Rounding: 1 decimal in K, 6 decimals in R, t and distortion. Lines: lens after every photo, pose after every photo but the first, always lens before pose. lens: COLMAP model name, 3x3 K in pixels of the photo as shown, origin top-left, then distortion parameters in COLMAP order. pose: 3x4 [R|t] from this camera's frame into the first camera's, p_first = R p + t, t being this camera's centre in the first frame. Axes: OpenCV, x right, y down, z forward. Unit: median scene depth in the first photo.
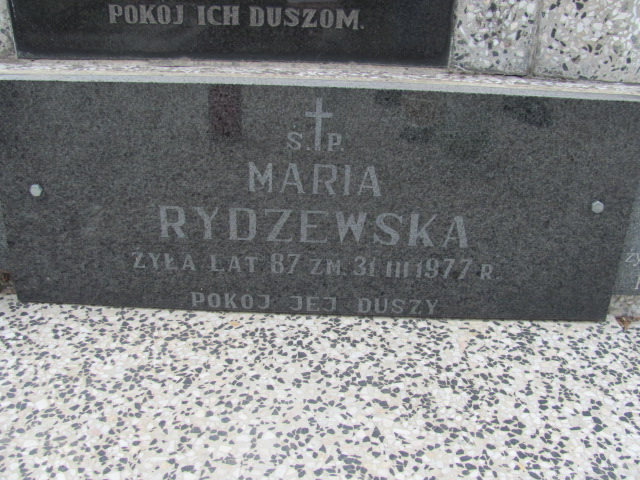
lens RADIAL K [[666.1, 0, 320.0], [0, 666.1, 240.0], [0, 0, 1]] dist [-0.218716, 0.261578]
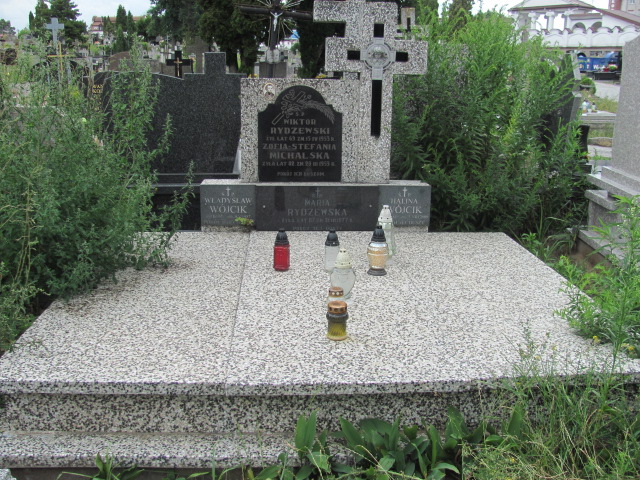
lens RADIAL K [[666.1, 0, 320.0], [0, 666.1, 240.0], [0, 0, 1]] dist [-0.218716, 0.261578]
pose [[0.996399, -0.037461, 0.076060, -0.410838], [0.051871, 0.978955, -0.197374, 1.281176], [-0.067066, 0.200608, 0.977373, -4.265995]]
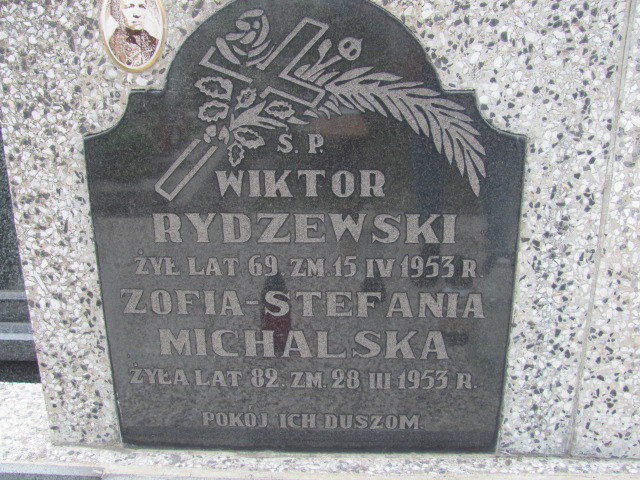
lens RADIAL K [[666.1, 0, 320.0], [0, 666.1, 240.0], [0, 0, 1]] dist [-0.218716, 0.261578]
pose [[0.999022, -0.026703, -0.035246, -0.066072], [0.022422, 0.992914, -0.116698, -0.522749], [0.038113, 0.115794, 0.992542, -0.195528]]
